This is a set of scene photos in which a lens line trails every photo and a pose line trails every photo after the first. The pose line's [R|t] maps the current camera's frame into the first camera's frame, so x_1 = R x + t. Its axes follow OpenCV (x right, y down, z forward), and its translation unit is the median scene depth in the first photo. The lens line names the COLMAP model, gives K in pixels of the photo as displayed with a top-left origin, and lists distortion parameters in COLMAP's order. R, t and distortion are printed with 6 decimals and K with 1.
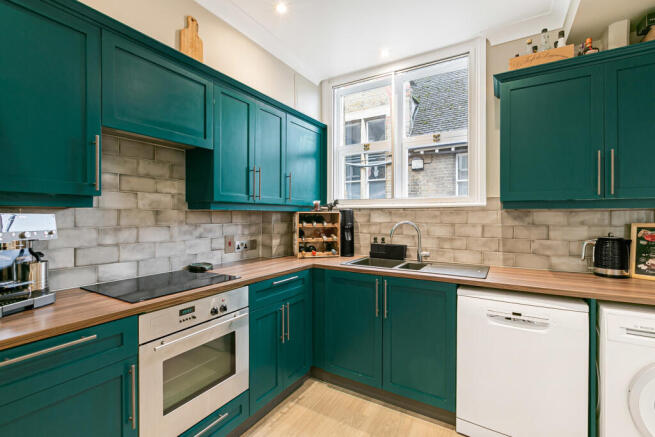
lens RADIAL K [[294.2, 0, 327.5], [0, 294.2, 218.5], [0, 0, 1]] dist [0.000725, -0.000030]
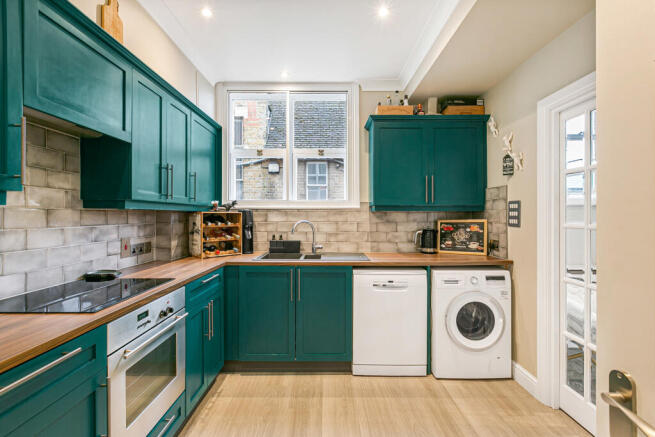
lens RADIAL K [[294.2, 0, 327.5], [0, 294.2, 218.5], [0, 0, 1]] dist [0.000725, -0.000030]
pose [[0.855673, -0.005252, 0.517490, -0.303088], [0.005006, 0.999986, 0.001871, 0.000577], [-0.517492, 0.000990, 0.855687, -0.083535]]
